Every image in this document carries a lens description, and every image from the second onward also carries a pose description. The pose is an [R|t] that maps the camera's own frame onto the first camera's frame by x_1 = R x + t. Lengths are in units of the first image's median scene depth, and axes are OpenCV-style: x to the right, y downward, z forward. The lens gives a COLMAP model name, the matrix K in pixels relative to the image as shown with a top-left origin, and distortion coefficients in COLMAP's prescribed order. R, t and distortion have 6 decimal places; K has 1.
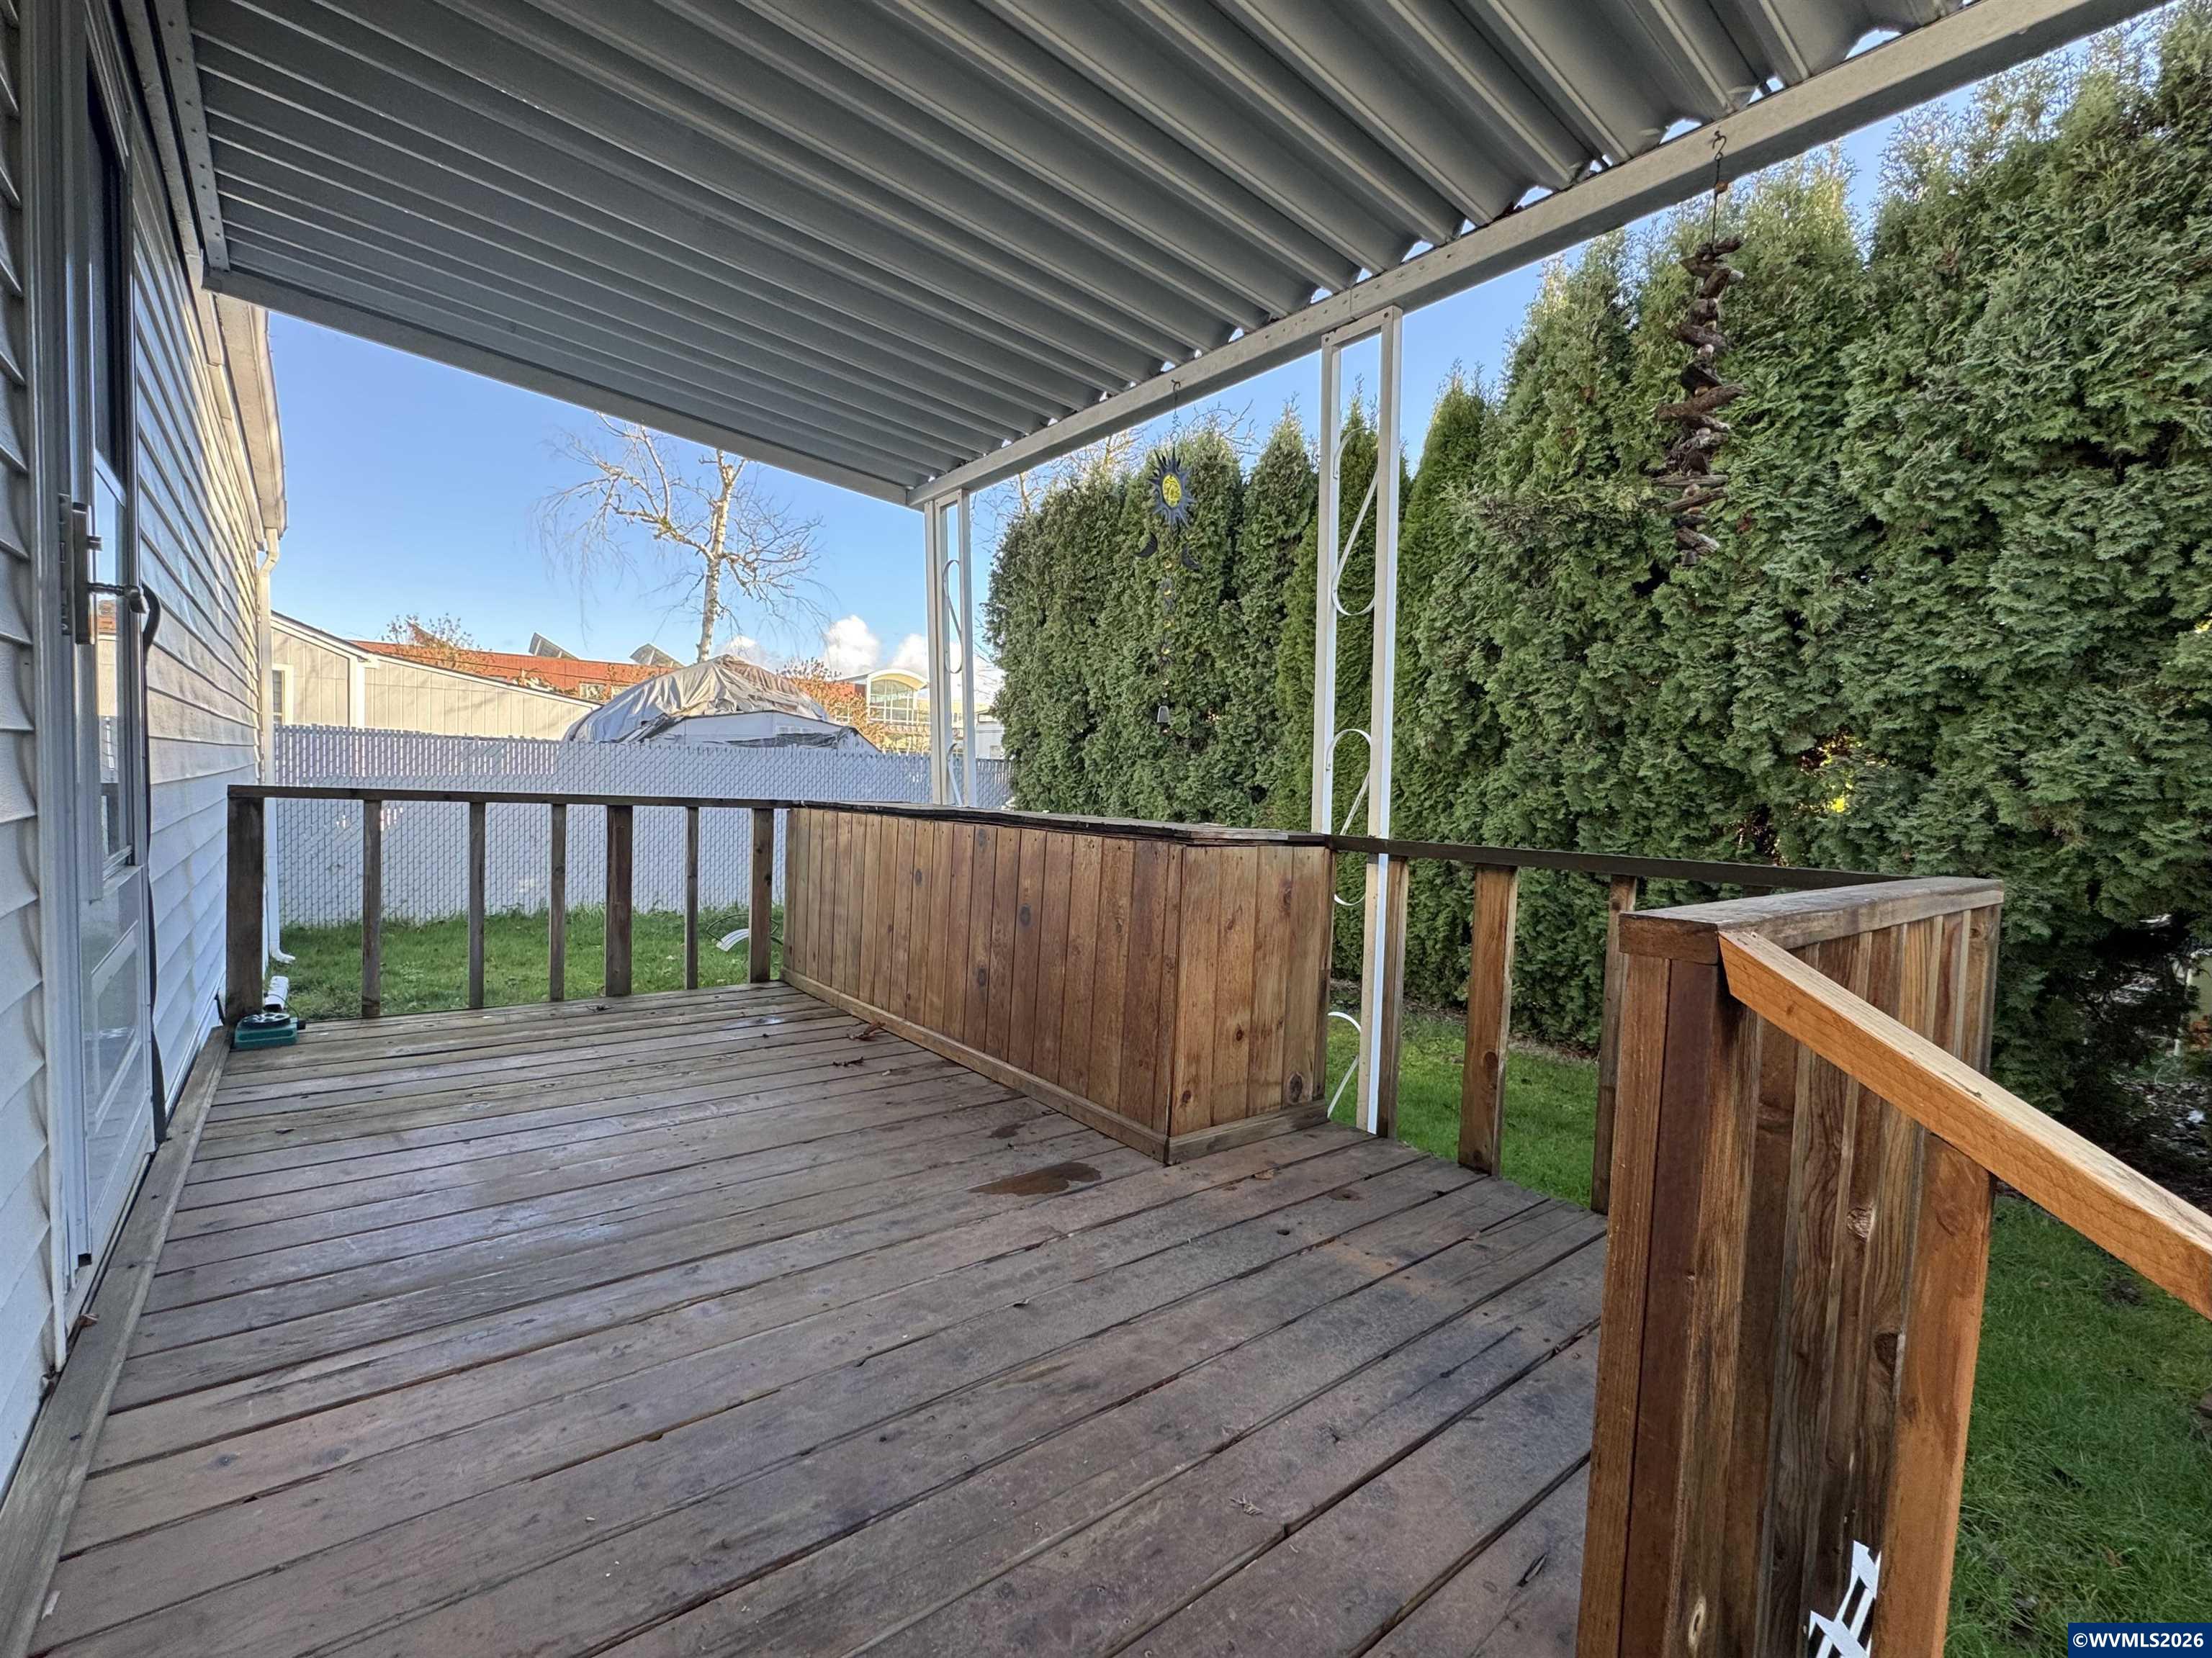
lens RADIAL K [[974.2, 0, 1093.7], [0, 974.2, 827.2], [0, 0, 1]] dist [0.000333, 0.000080]
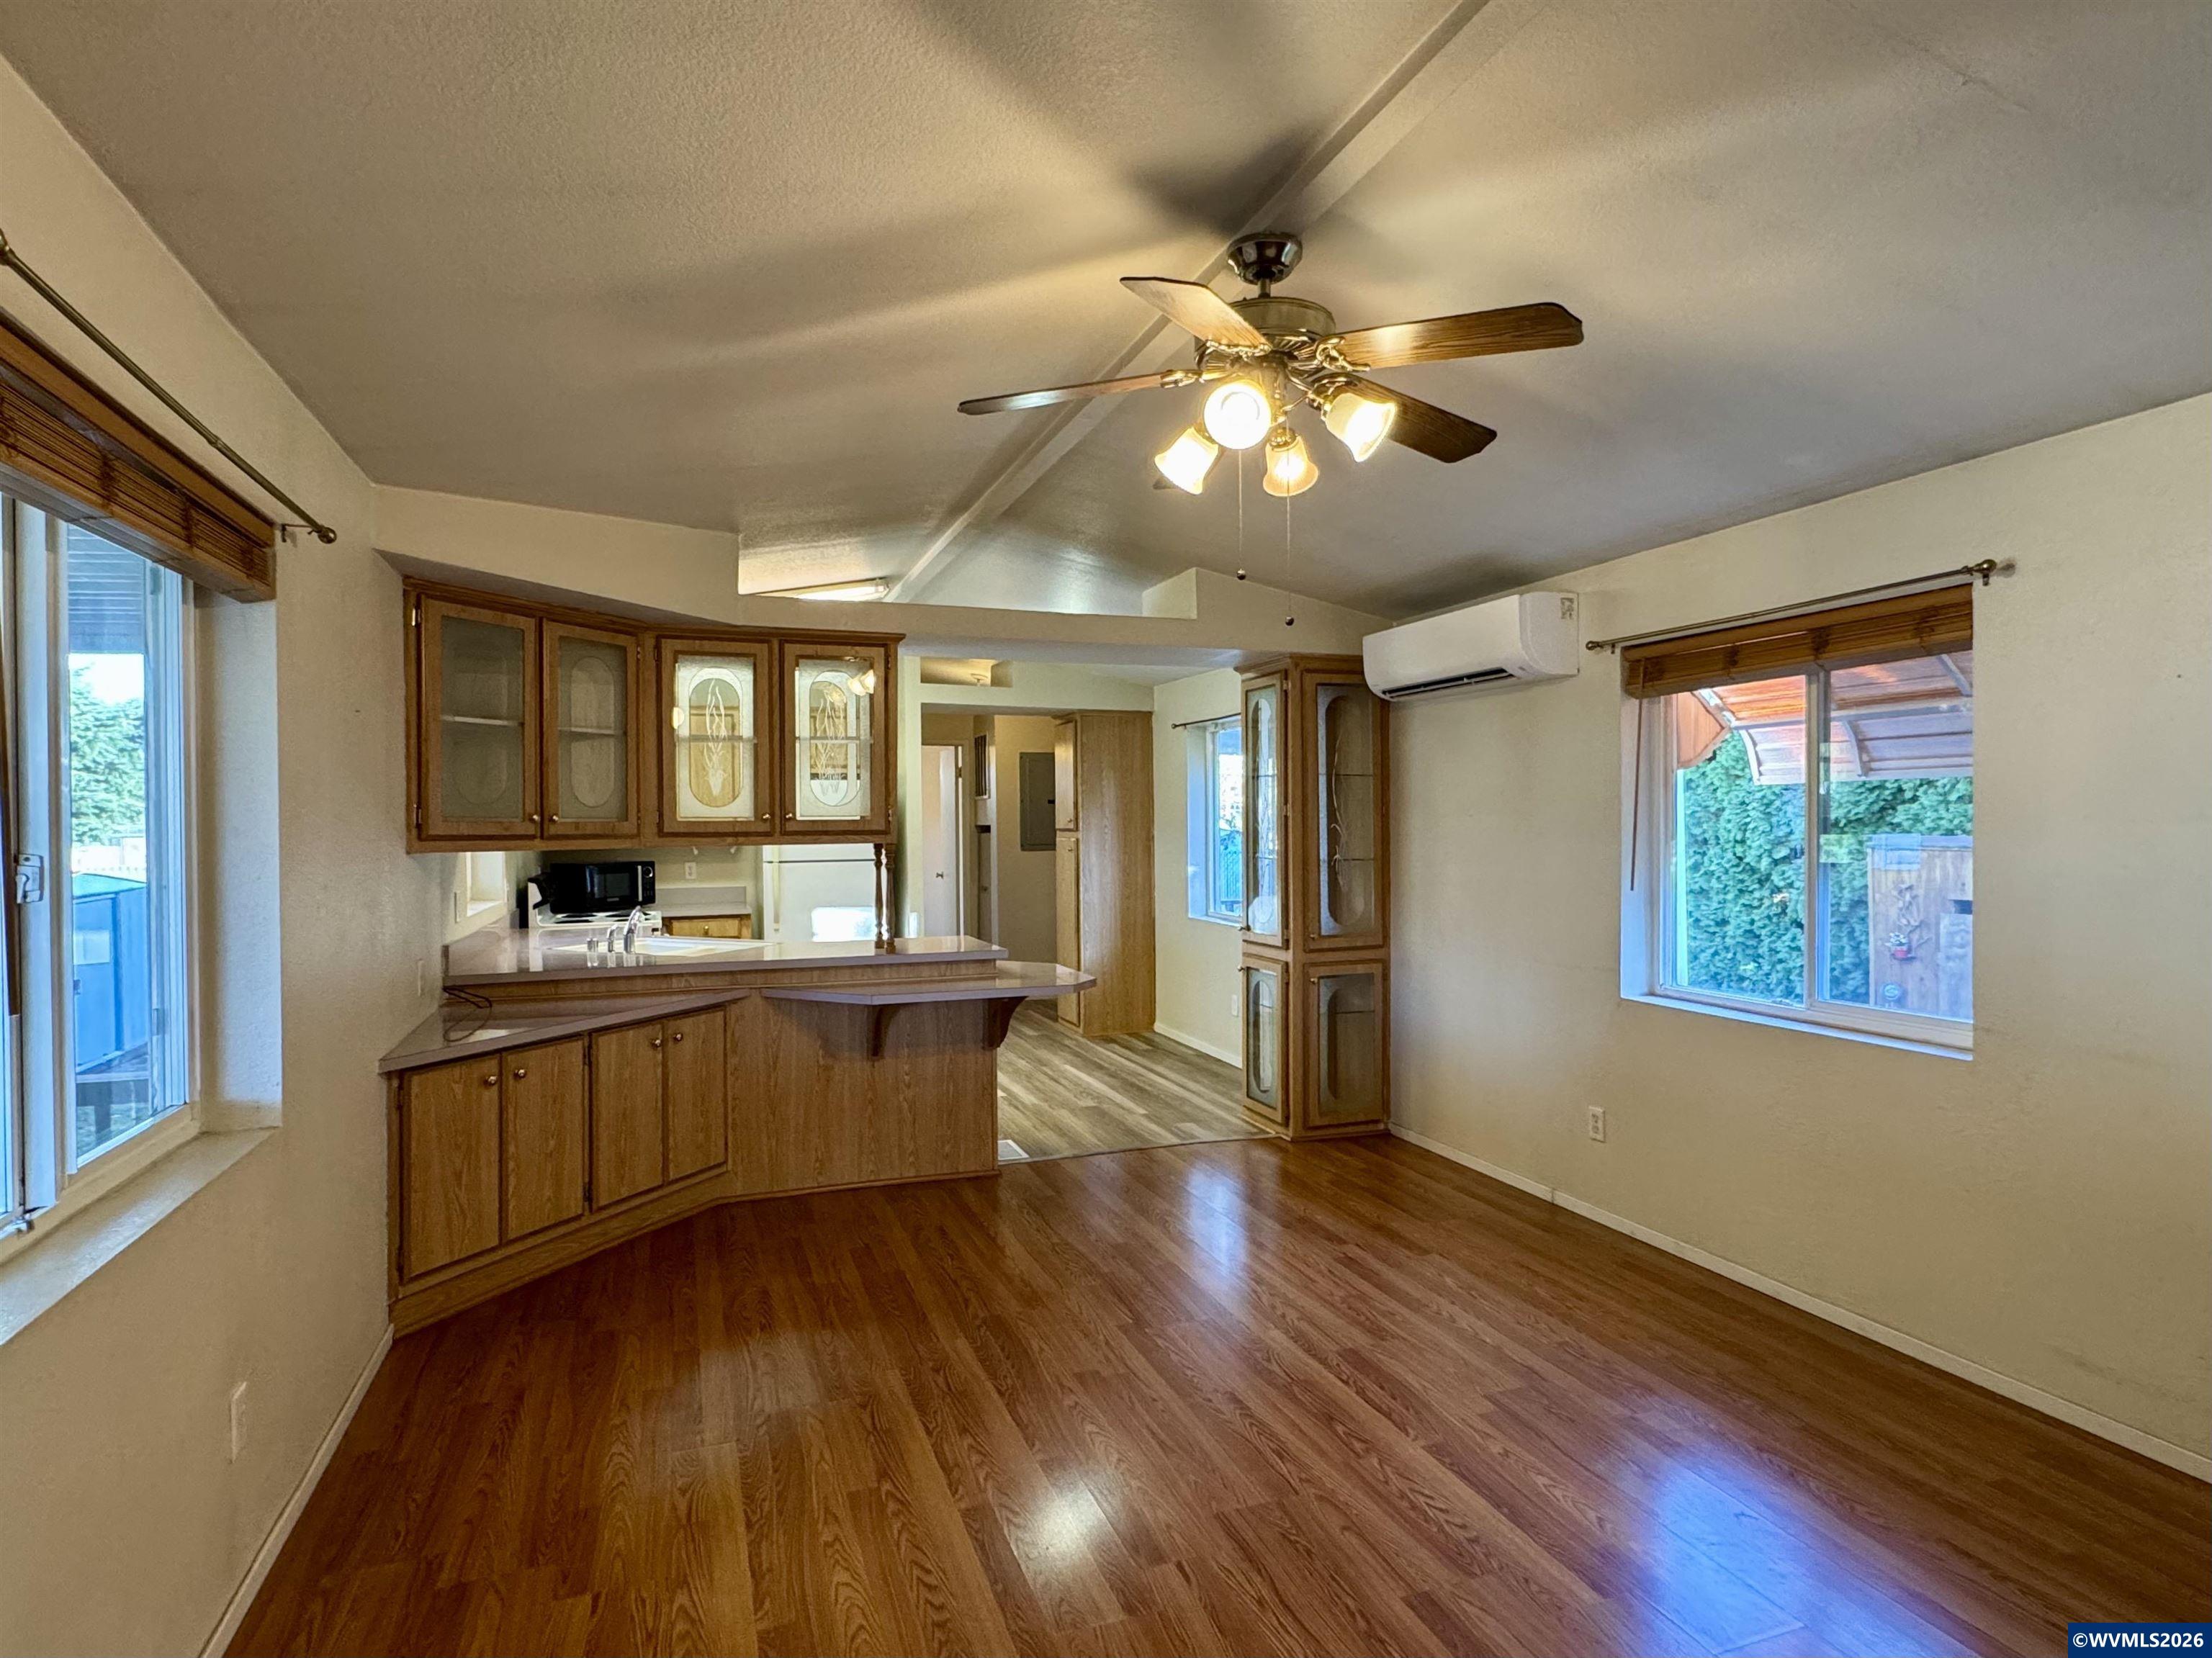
lens RADIAL K [[1170.6, 0, 1077.4], [0, 1170.6, 826.9], [0, 0, 1]] dist [-0.003030, 0.000631]
pose [[0.939175, -0.048456, -0.340003, 0.189973], [0.031082, 0.997926, -0.056364, -0.042136], [0.342029, 0.042367, 0.938734, -1.265214]]
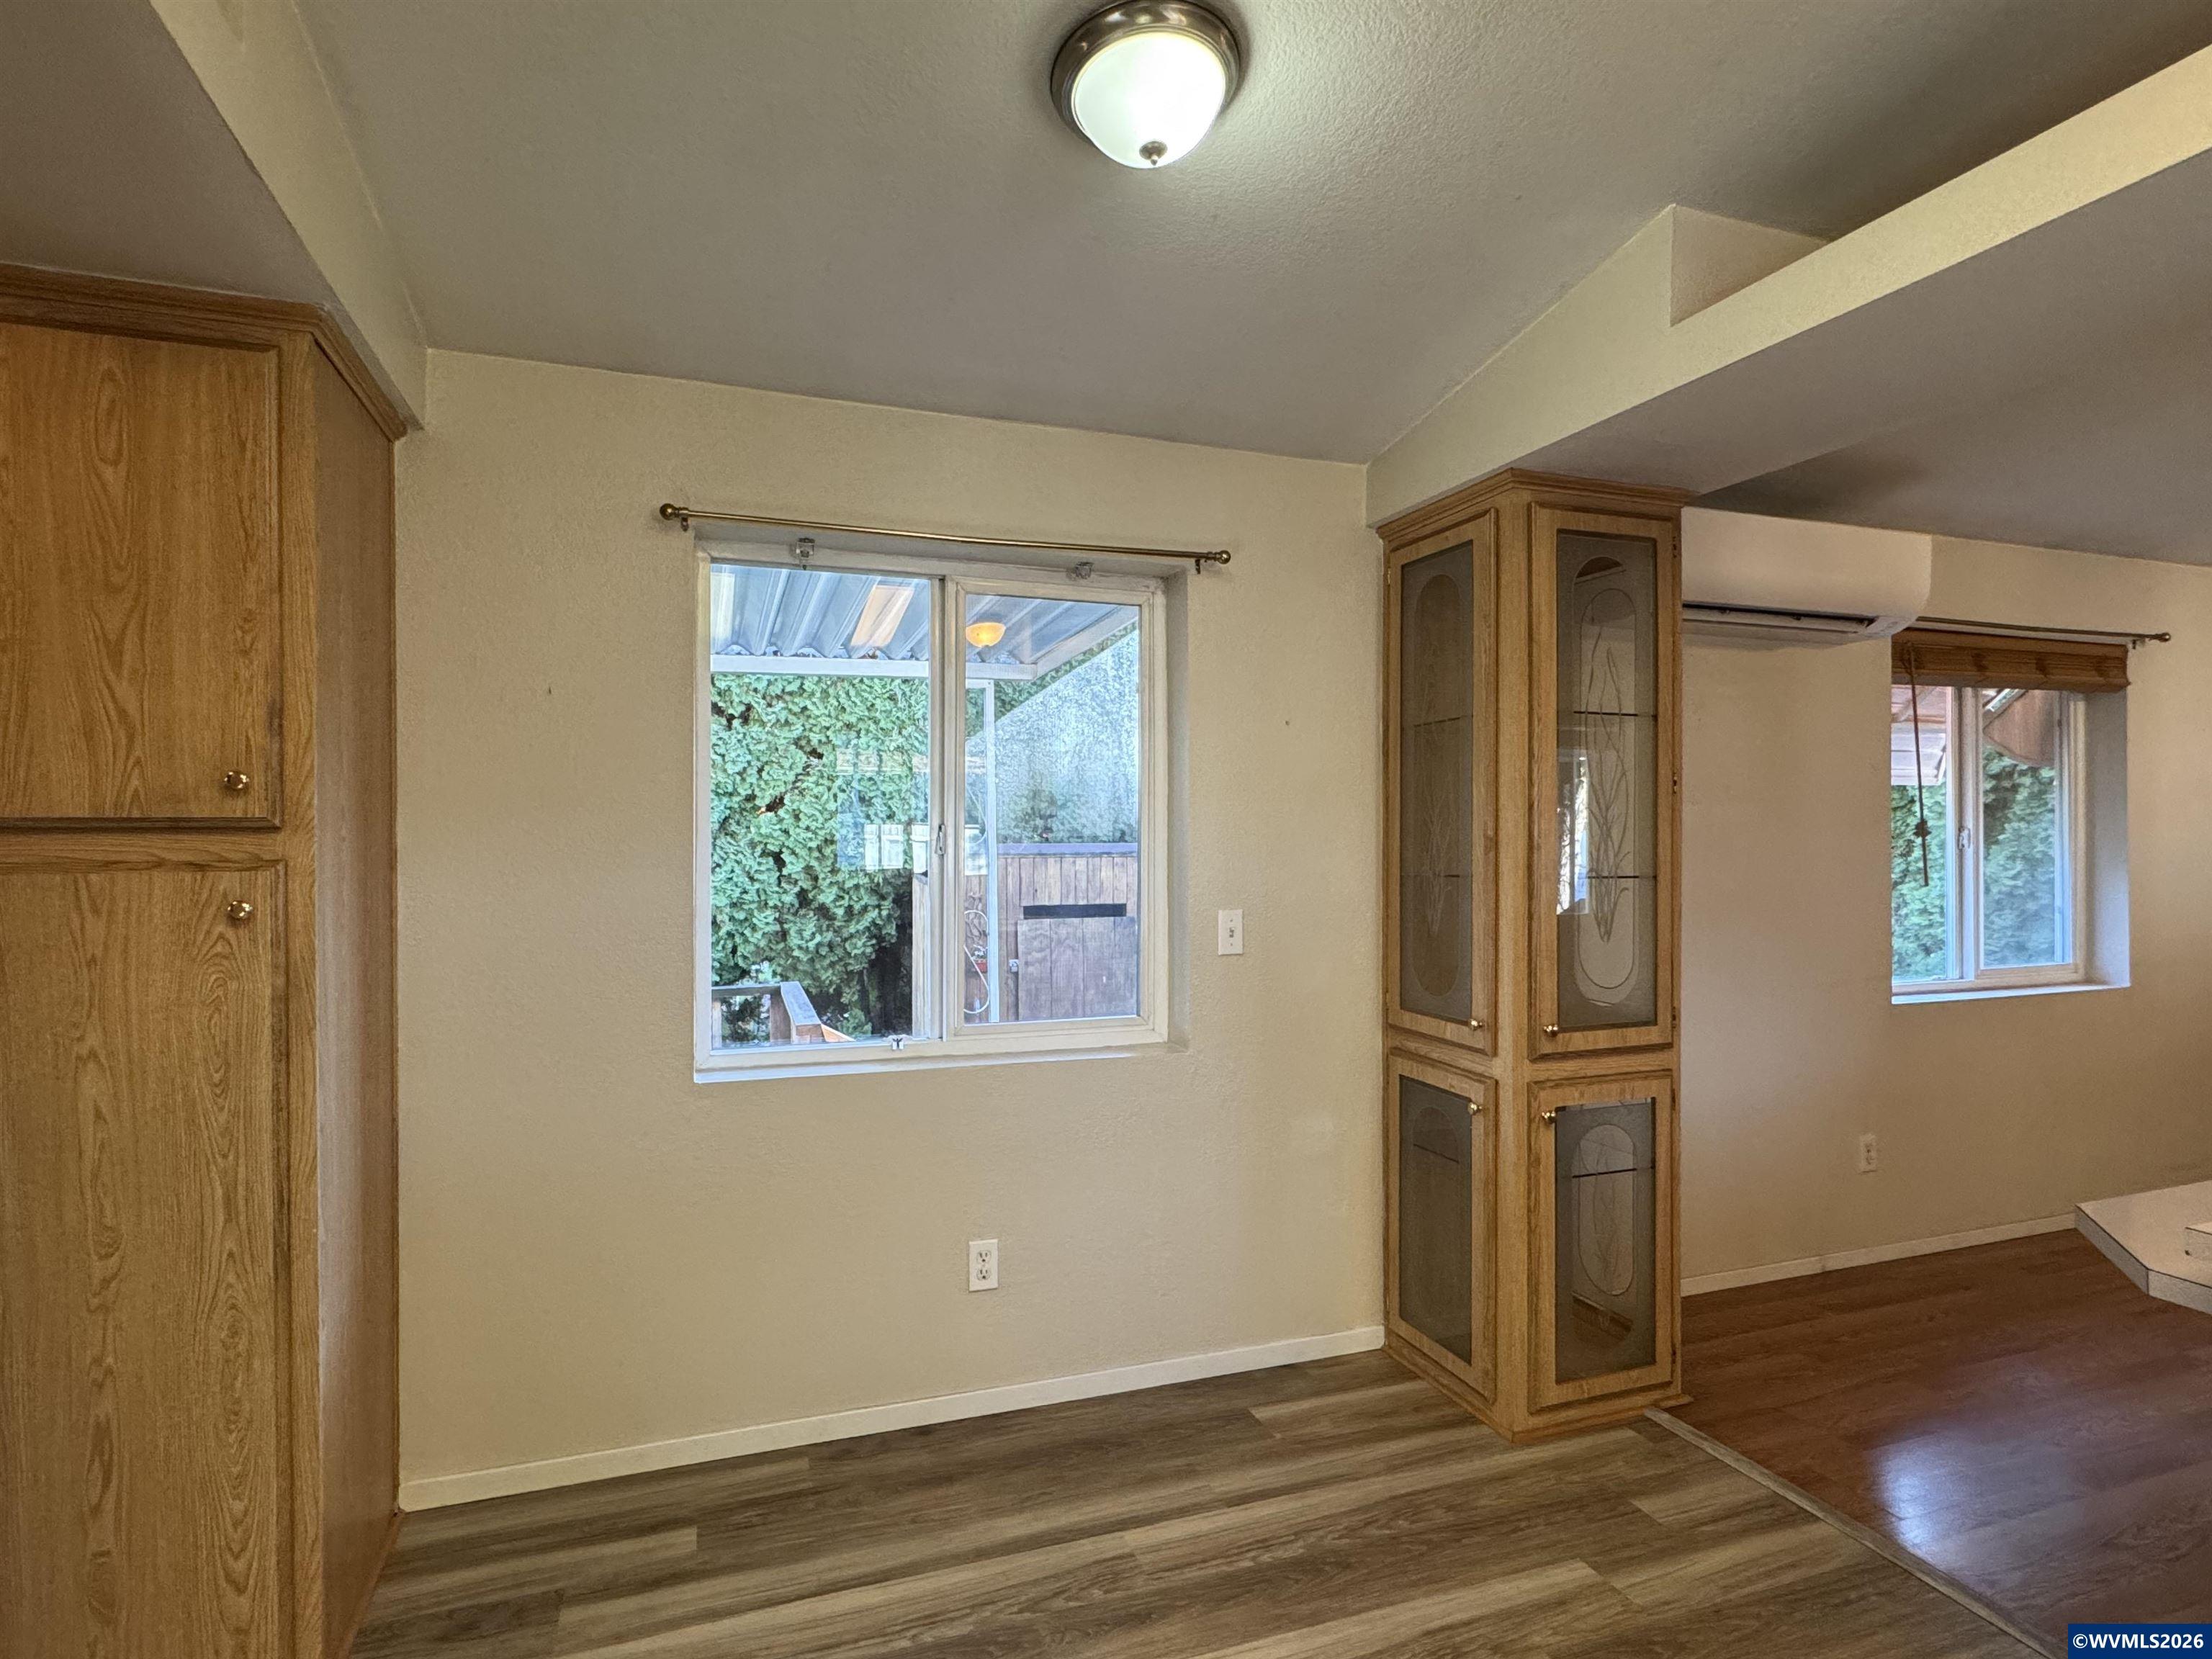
lens RADIAL K [[1170.7, 0, 1133.2], [0, 1170.7, 824.1], [0, 0, 1]] dist [-0.003030, 0.000631]
pose [[0.325395, -0.035884, 0.944897, -0.515509], [0.062012, 0.997938, 0.016543, -0.107786], [-0.943542, 0.053212, 0.326950, -0.277415]]
